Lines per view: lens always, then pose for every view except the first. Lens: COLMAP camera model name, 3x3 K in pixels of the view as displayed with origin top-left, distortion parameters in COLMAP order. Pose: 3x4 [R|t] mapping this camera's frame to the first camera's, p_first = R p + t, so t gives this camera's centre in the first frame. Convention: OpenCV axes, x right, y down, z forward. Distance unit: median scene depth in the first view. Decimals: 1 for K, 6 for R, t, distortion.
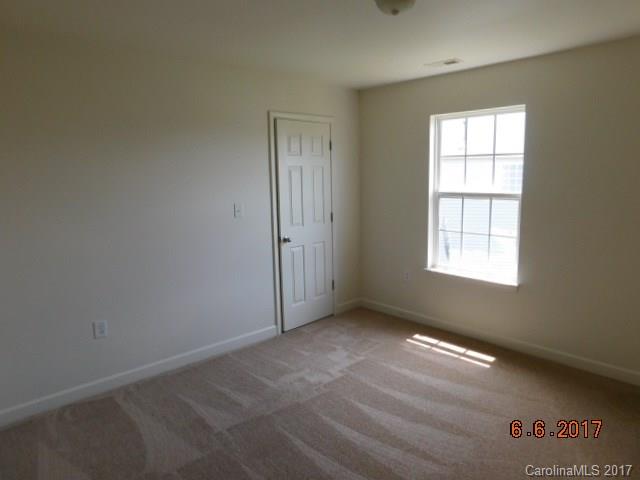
lens RADIAL K [[427.0, 0, 320.0], [0, 427.0, 240.0], [0, 0, 1]] dist [-0.001875, 0.000096]
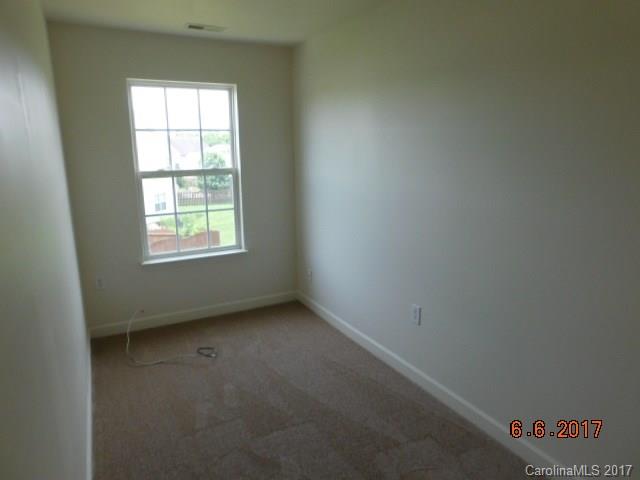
lens RADIAL K [[427.0, 0, 320.0], [0, 427.0, 240.0], [0, 0, 1]] dist [-0.001875, 0.000096]
pose [[0.269207, -0.194568, 0.943224, -0.485195], [0.155381, 0.975324, 0.156843, -0.061044], [-0.950465, 0.104336, 0.292796, 0.457798]]
